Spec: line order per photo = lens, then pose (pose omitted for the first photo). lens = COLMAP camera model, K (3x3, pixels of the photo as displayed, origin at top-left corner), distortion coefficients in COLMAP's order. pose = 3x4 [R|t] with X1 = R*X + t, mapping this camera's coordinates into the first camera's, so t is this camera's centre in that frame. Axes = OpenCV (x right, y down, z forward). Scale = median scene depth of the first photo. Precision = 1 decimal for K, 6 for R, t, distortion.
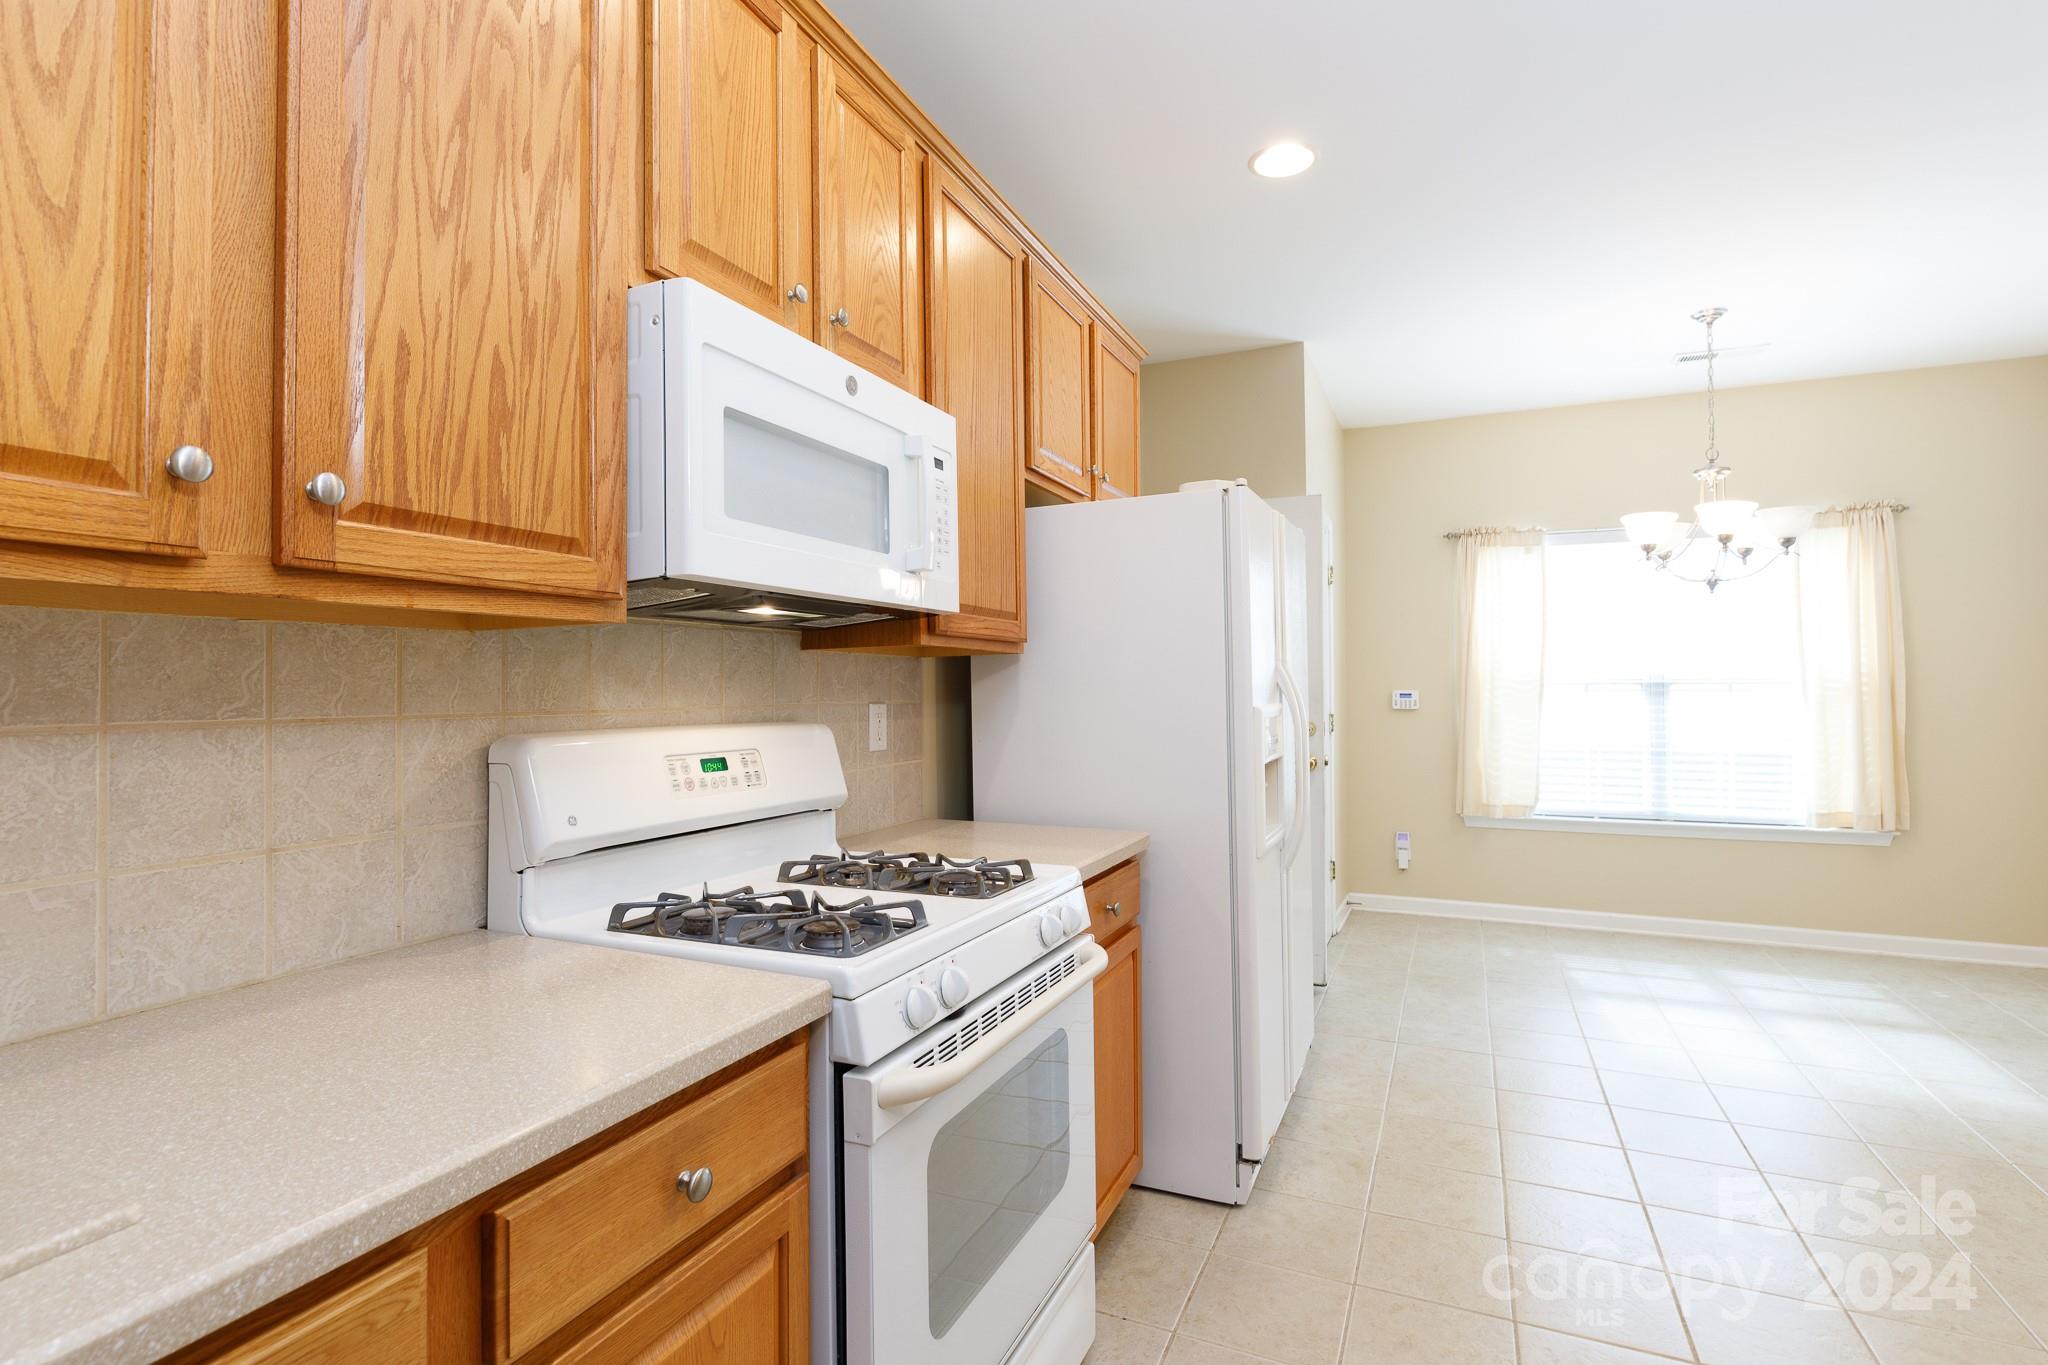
lens RADIAL K [[968.2, 0, 1029.9], [0, 968.2, 674.2], [0, 0, 1]] dist [-0.001525, 0.000045]
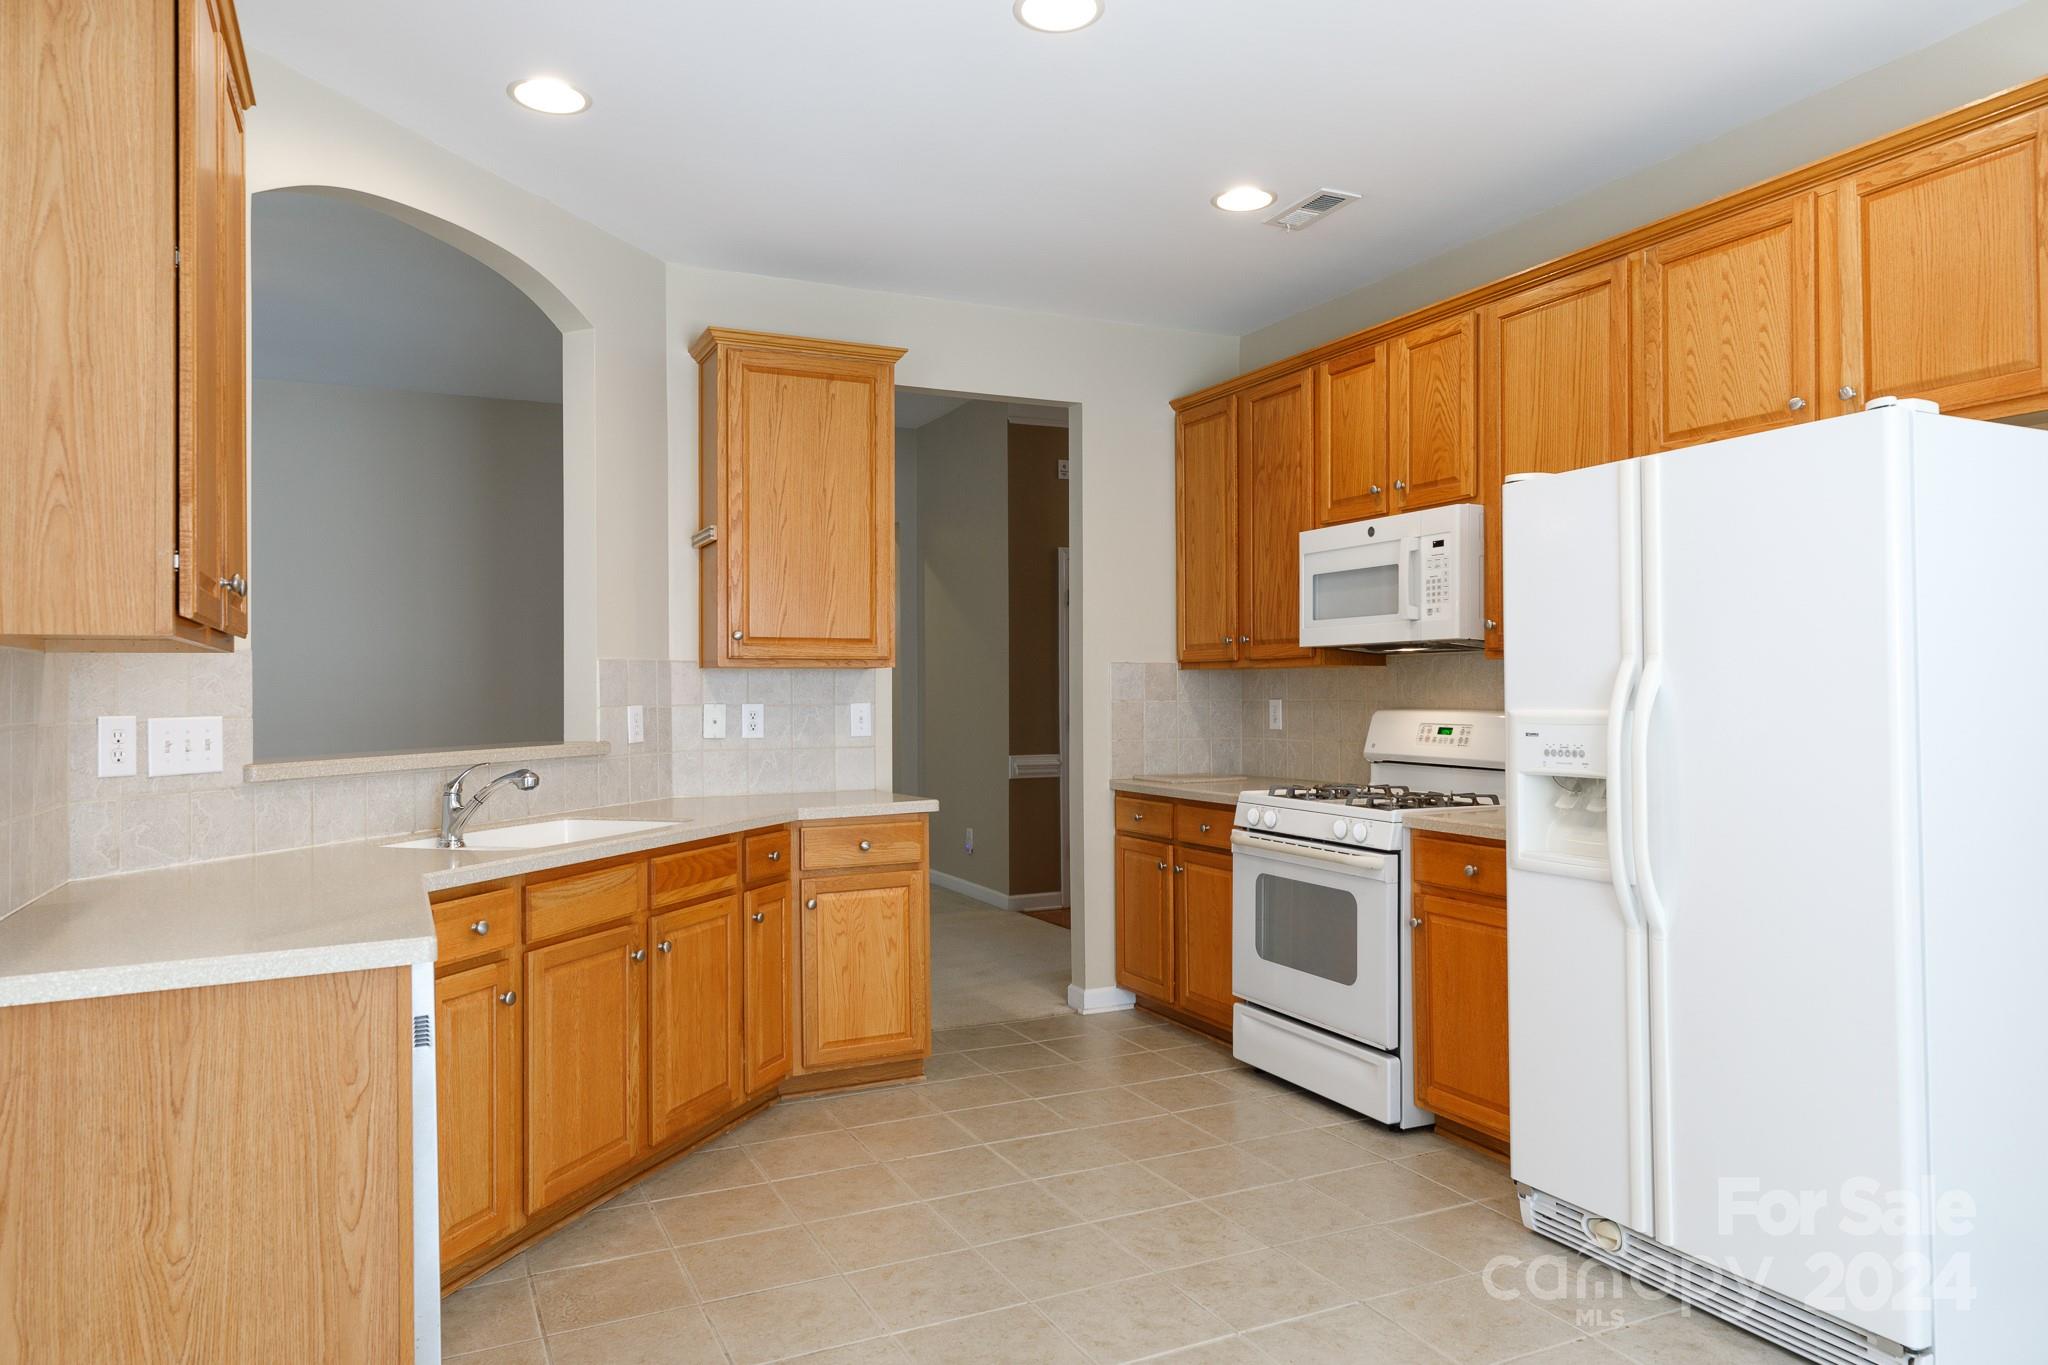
lens RADIAL K [[1315.4, 0, 1023.3], [0, 1315.4, 679.8], [0, 0, 1]] dist [0.013353, 0.005246]
pose [[-0.645549, 0.000765, -0.763718, 1.876660], [0.019726, 0.999683, -0.015673, 0.017860], [0.763464, -0.025183, -0.645360, 1.795507]]
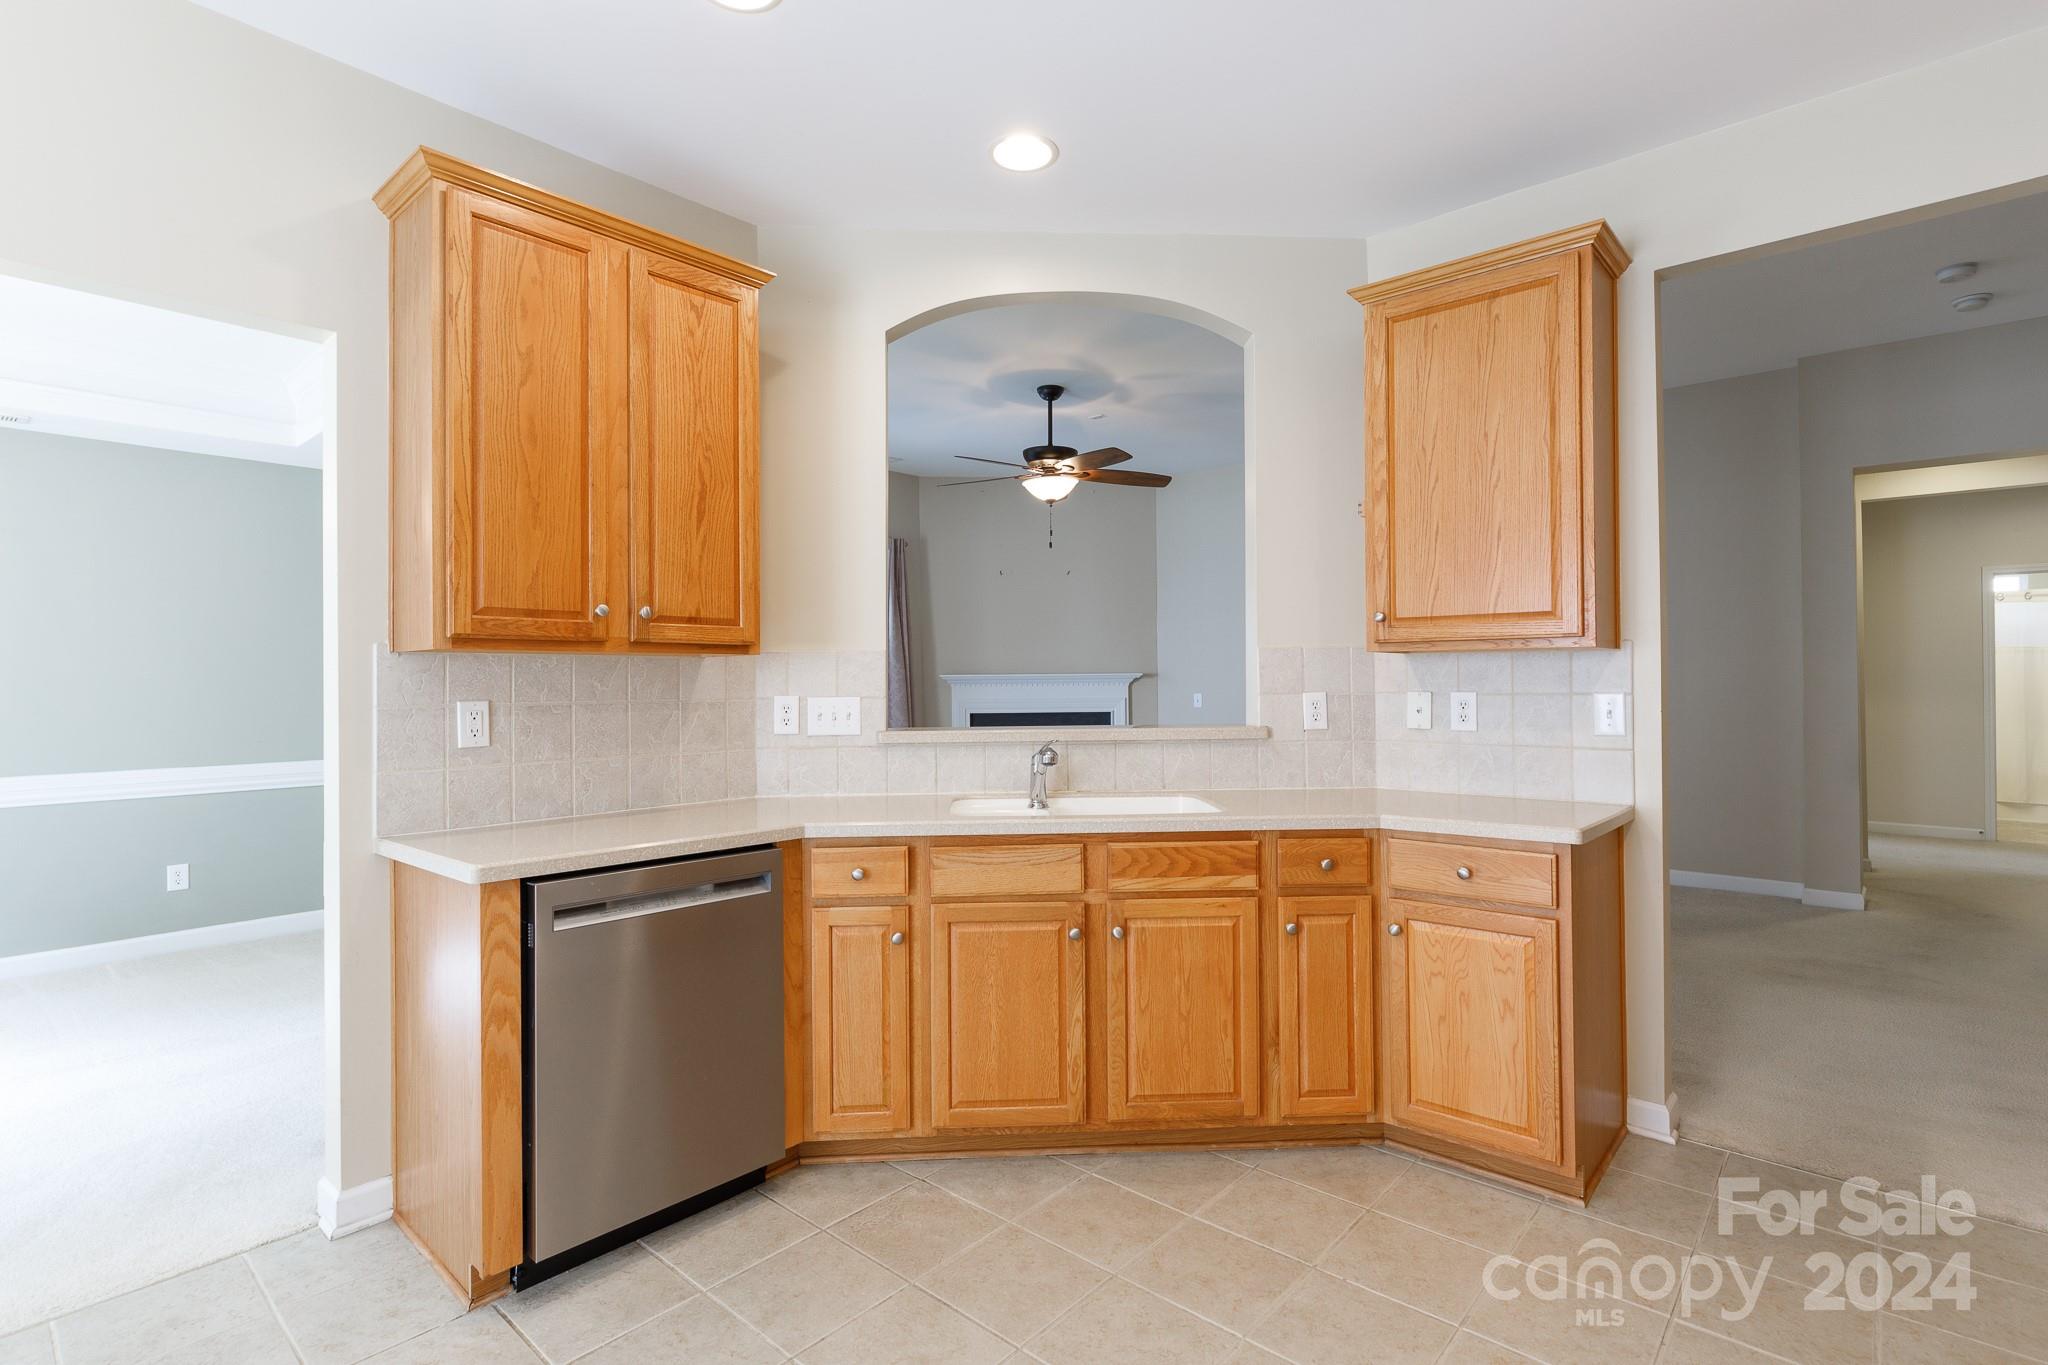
lens RADIAL K [[973.2, 0, 1025.2], [0, 973.2, 674.9], [0, 0, 1]] dist [0.001111, 0.000178]
pose [[-0.953725, 0.010955, 0.300482, 0.567770], [0.004530, 0.999746, -0.022071, 0.017998], [-0.300648, -0.019688, -0.953532, 1.588513]]
